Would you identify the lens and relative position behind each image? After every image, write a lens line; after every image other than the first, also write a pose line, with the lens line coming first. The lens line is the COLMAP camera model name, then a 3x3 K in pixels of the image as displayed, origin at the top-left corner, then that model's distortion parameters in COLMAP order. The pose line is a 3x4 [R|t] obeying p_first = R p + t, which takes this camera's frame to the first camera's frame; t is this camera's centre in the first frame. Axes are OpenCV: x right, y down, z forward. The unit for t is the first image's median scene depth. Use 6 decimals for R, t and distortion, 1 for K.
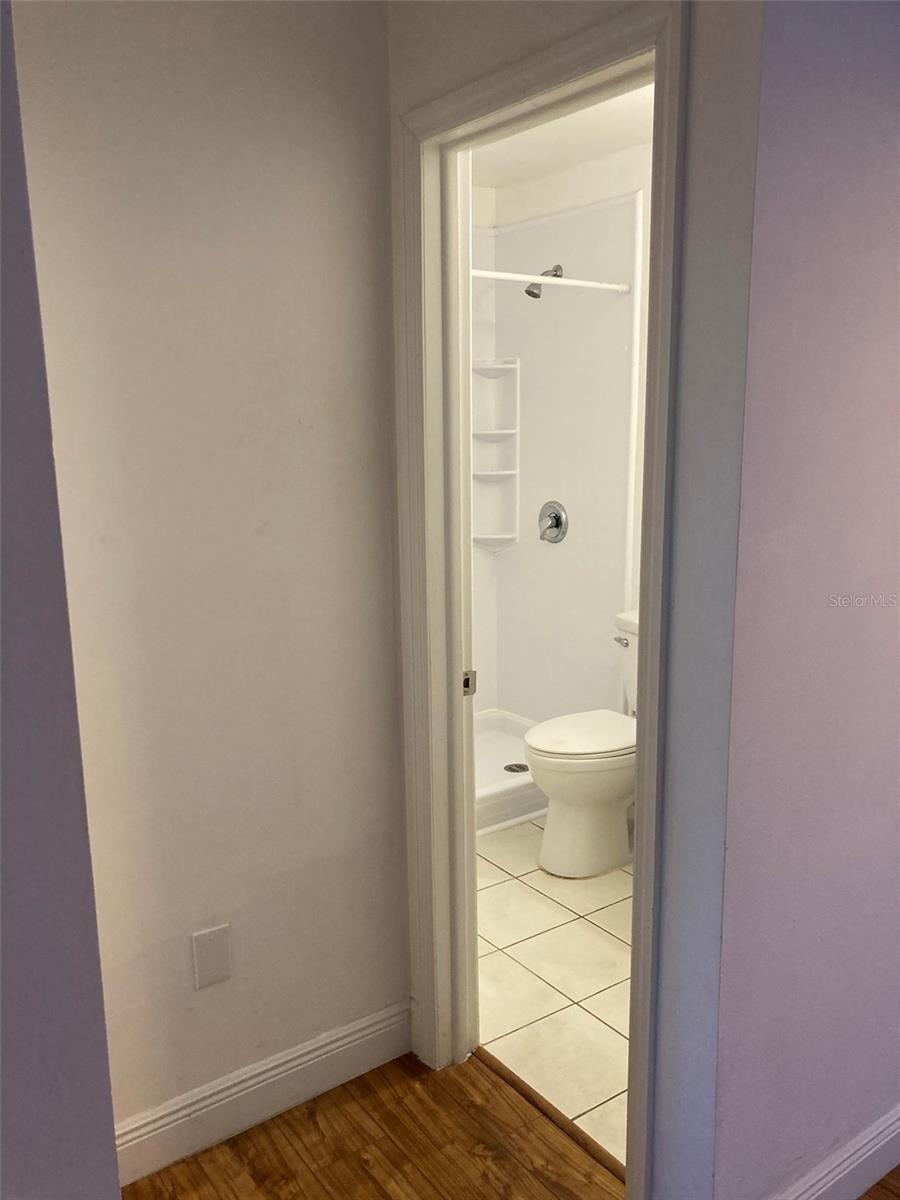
lens RADIAL K [[981.7, 0, 451.6], [0, 981.7, 607.2], [0, 0, 1]] dist [0.004766, -0.004243]
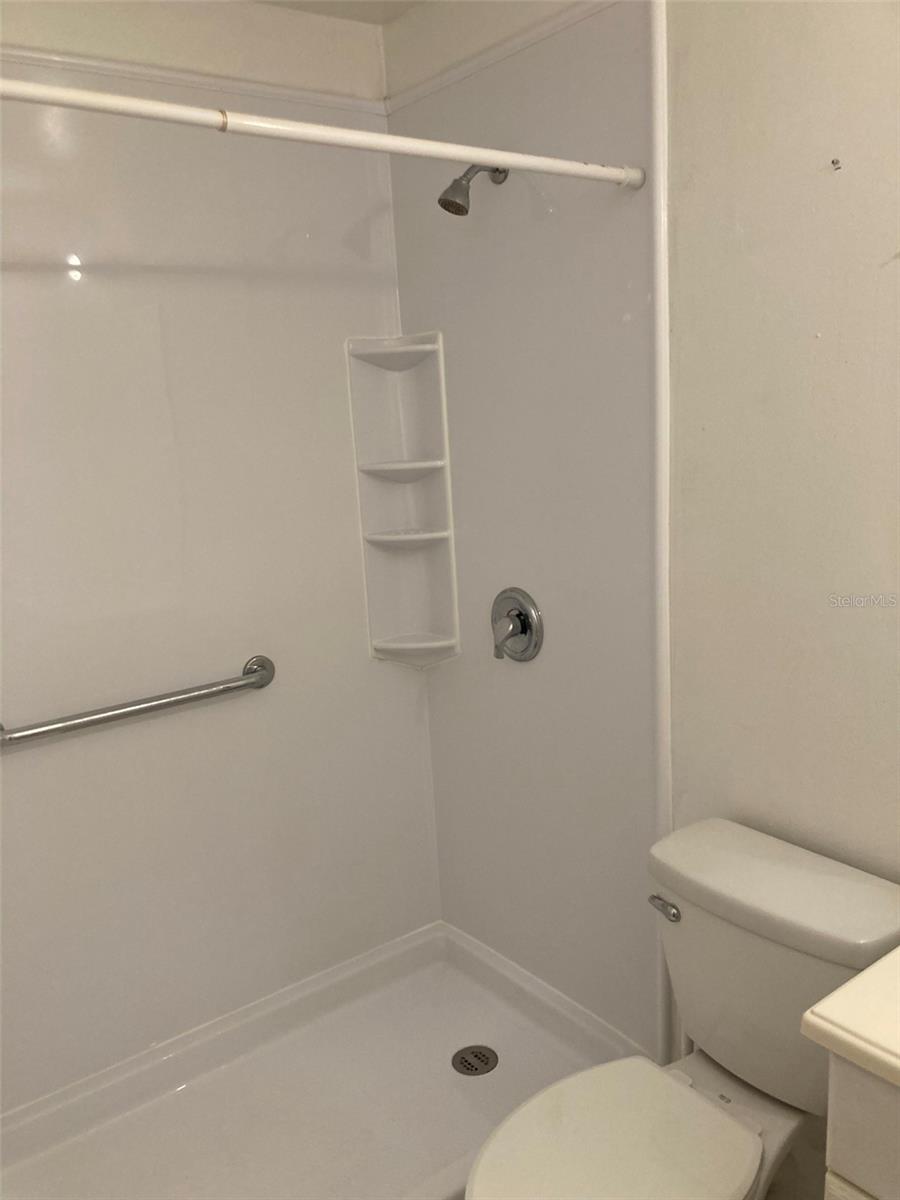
lens RADIAL K [[977.7, 0, 441.6], [0, 977.7, 601.1], [0, 0, 1]] dist [-0.011771, -0.009502]
pose [[0.998821, -0.048516, 0.001674, 0.059879], [0.048511, 0.998819, 0.002849, -0.102321], [-0.001810, -0.002765, 0.999995, 0.442598]]
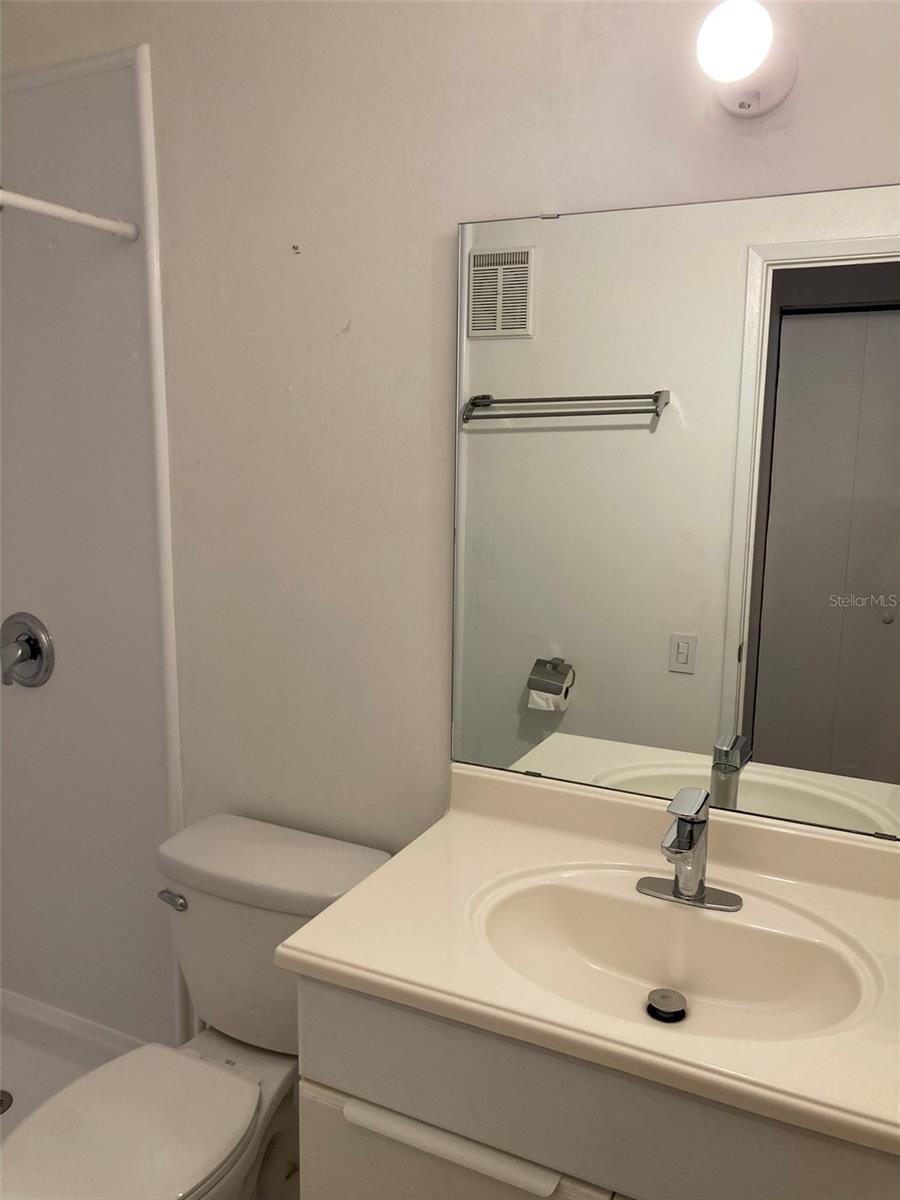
lens RADIAL K [[981.7, 0, 451.6], [0, 981.7, 607.2], [0, 0, 1]] dist [0.004766, -0.004243]
pose [[0.887946, -0.061064, 0.455876, 0.064527], [0.070258, 0.997524, -0.003229, -0.090943], [-0.454550, 0.034896, 0.890038, 0.392182]]
